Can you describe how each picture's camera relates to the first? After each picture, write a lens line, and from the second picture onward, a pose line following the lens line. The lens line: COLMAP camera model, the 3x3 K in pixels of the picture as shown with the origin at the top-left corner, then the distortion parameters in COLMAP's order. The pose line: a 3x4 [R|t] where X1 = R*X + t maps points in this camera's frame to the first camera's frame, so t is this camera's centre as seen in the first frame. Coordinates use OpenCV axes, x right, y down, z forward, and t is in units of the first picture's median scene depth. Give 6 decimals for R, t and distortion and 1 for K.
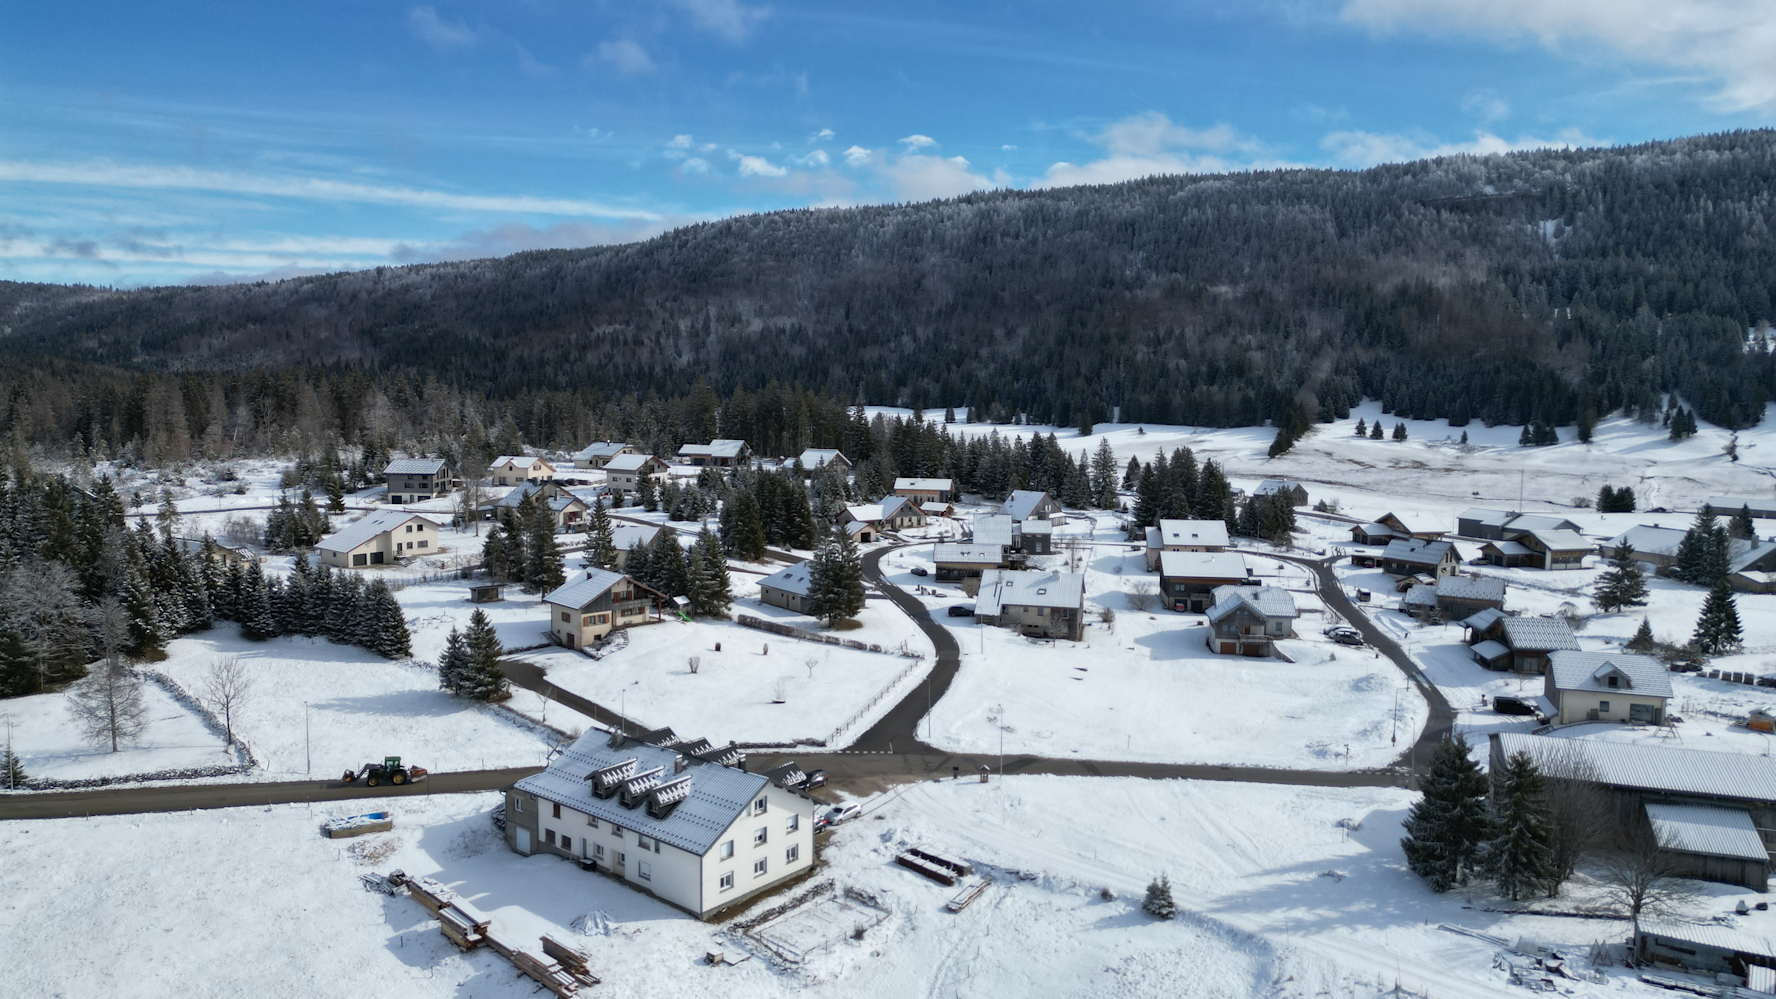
lens RADIAL K [[1233.6, 0, 888.0], [0, 1233.6, 499.5], [0, 0, 1]] dist [0.075595, -0.068055]
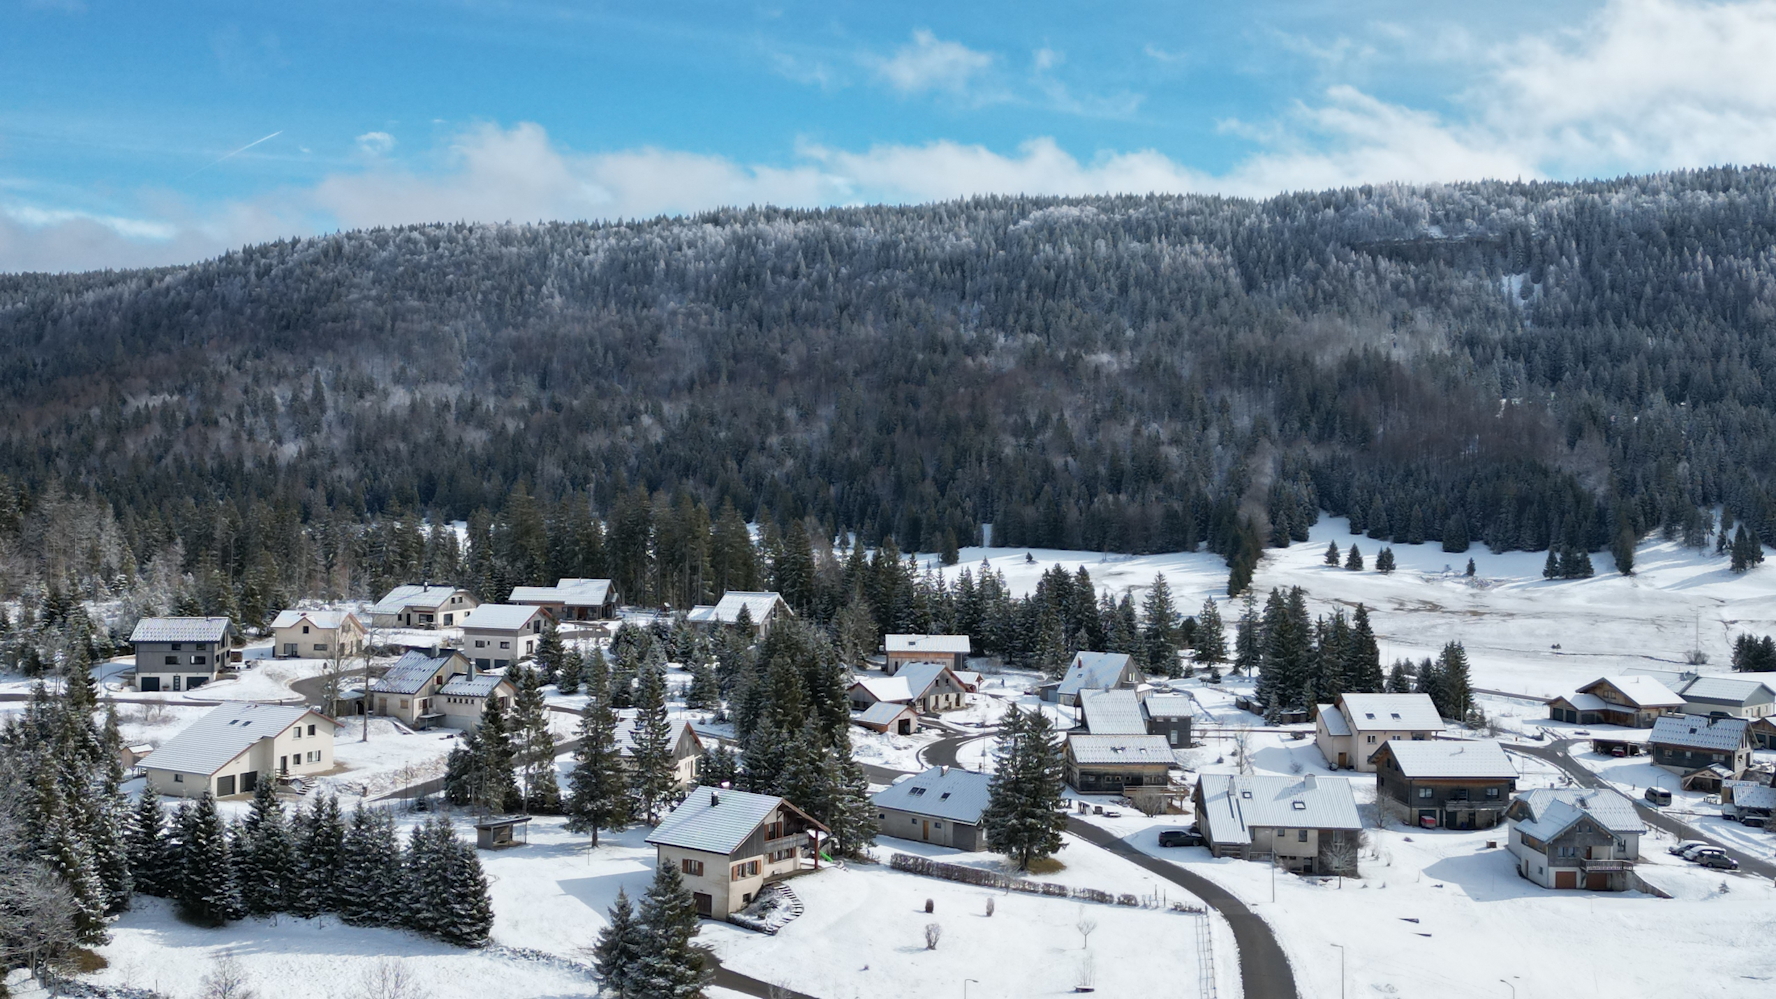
lens RADIAL K [[1840.4, 0, 882.0], [0, 1840.4, 498.2], [0, 0, 1]] dist [0.126710, -0.281503]
pose [[0.980658, 0.002276, 0.195717, -0.191823], [0.014693, 0.996255, -0.085209, -0.006542], [-0.195178, 0.086437, 0.976952, 0.018636]]
